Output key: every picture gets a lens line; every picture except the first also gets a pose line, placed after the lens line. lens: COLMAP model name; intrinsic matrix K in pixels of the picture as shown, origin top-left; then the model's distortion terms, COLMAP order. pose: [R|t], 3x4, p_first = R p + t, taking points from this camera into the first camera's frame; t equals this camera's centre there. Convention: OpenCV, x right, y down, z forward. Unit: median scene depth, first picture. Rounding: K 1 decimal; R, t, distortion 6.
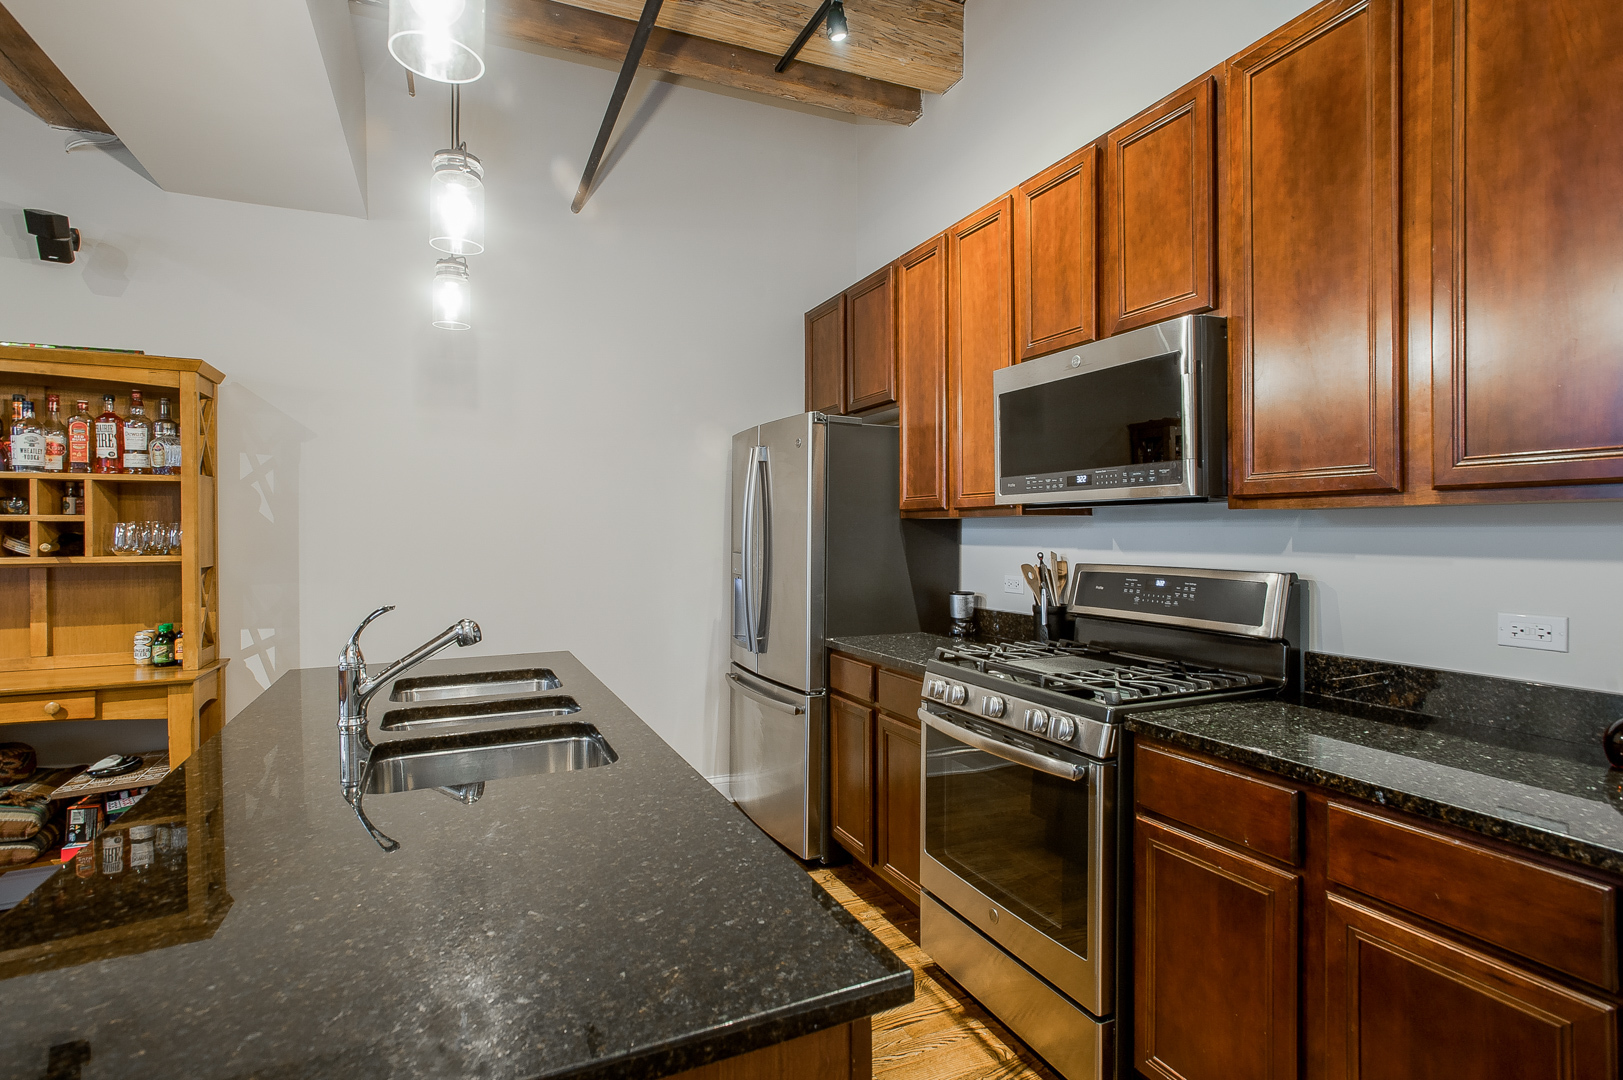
lens RADIAL K [[785.0, 0, 818.4], [0, 785.0, 533.0], [0, 0, 1]] dist [-0.025696, 0.012625]
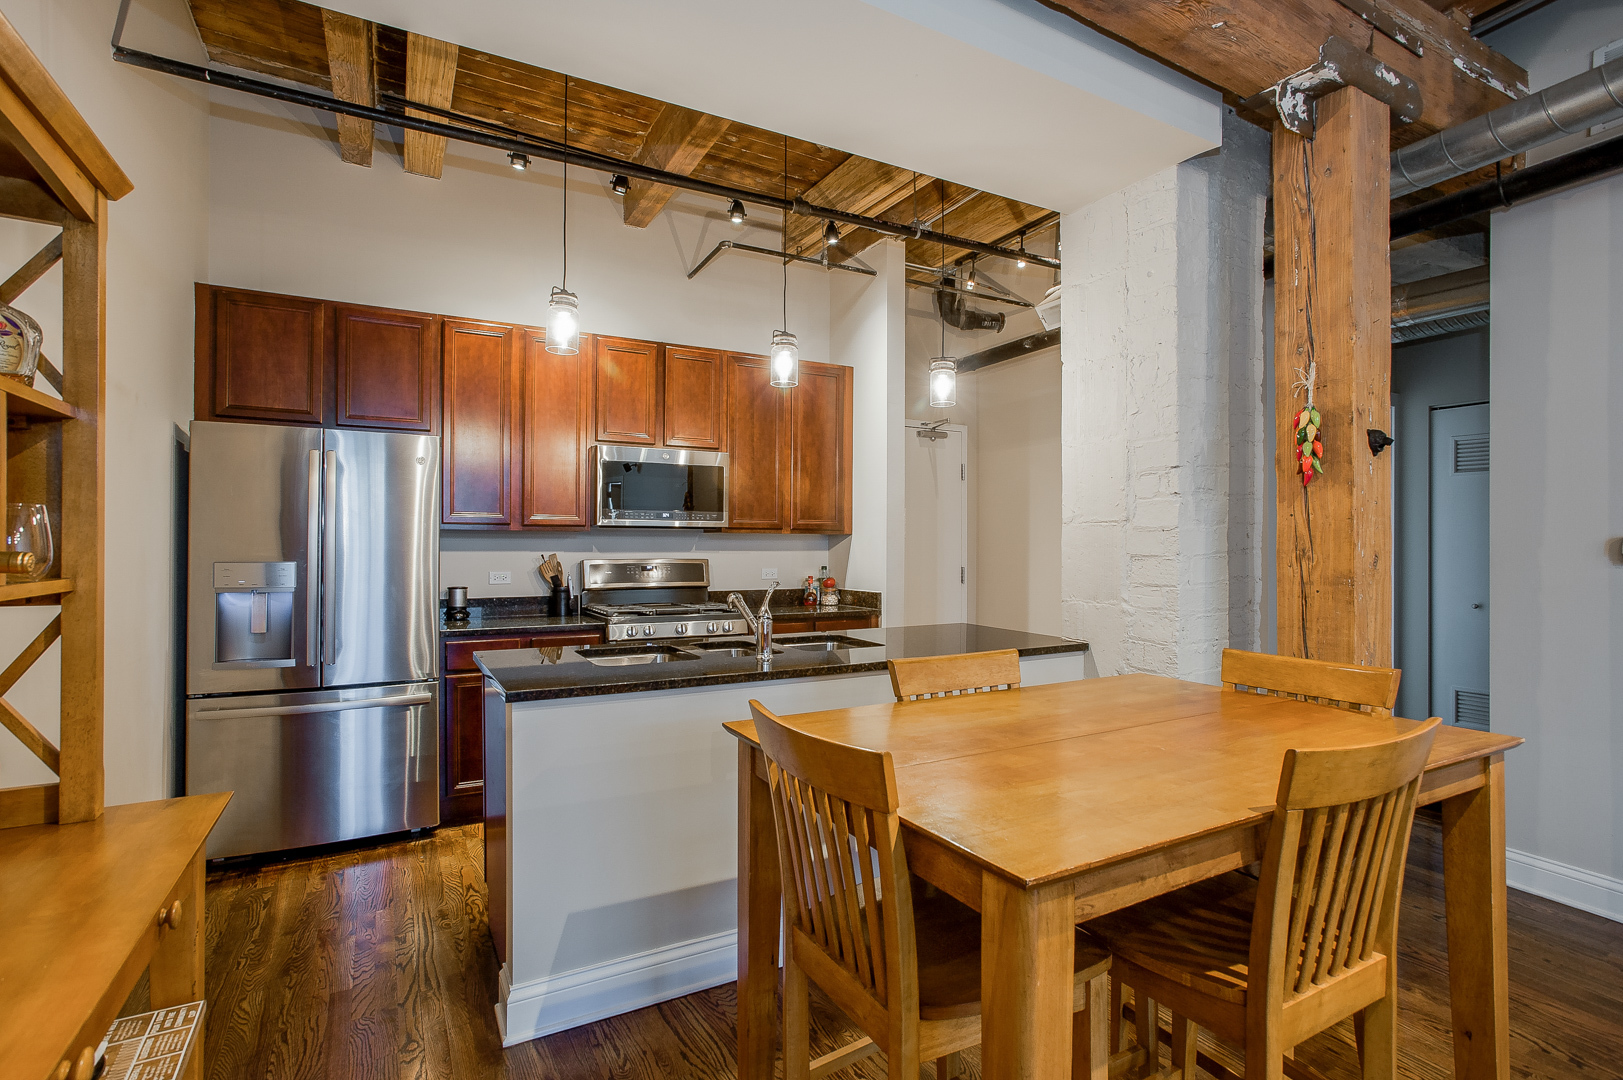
lens RADIAL K [[785.0, 0, 808.3], [0, 785.0, 546.8], [0, 0, 1]] dist [-0.025696, 0.012625]
pose [[-0.039218, -0.000217, 0.999231, -1.333710], [0.002280, 0.999997, 0.000306, 0.009659], [-0.999228, 0.002290, -0.039217, 0.567971]]
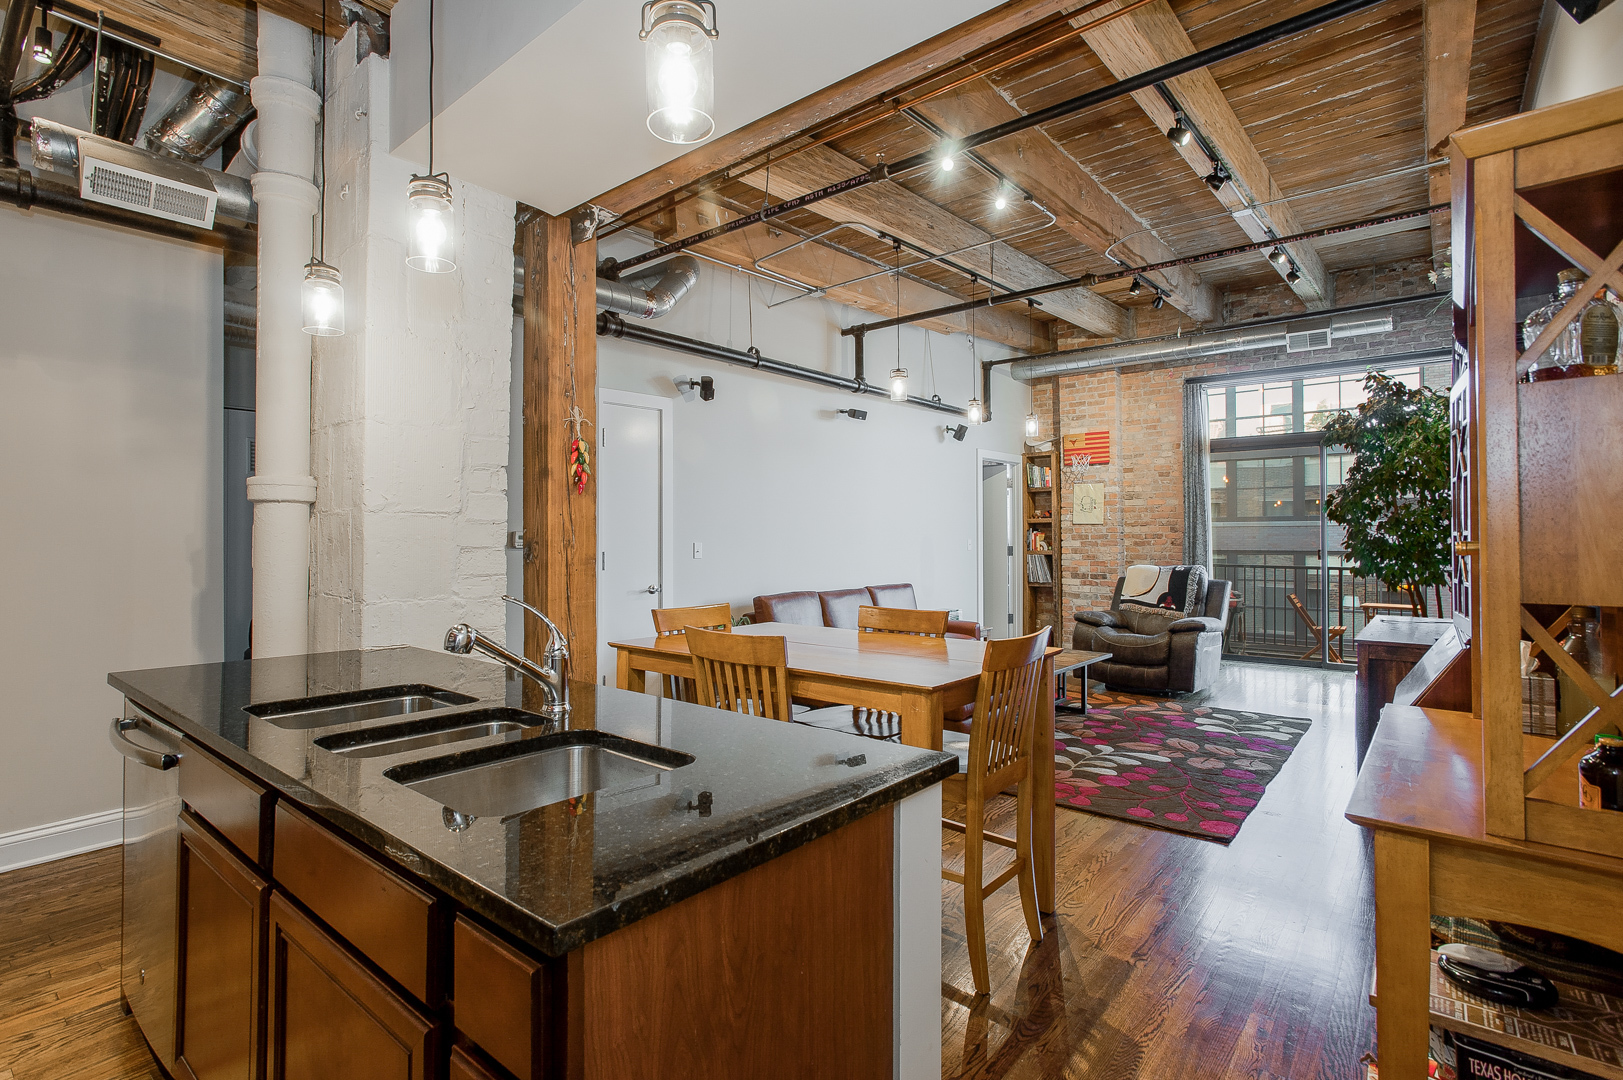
lens RADIAL K [[785.0, 0, 809.4], [0, 785.0, 535.8], [0, 0, 1]] dist [-0.025696, 0.012625]
pose [[-0.910820, 0.004182, -0.412782, -0.298832], [0.003334, 0.999991, 0.002775, 0.004863], [0.412790, 0.001152, -0.910826, 1.244467]]
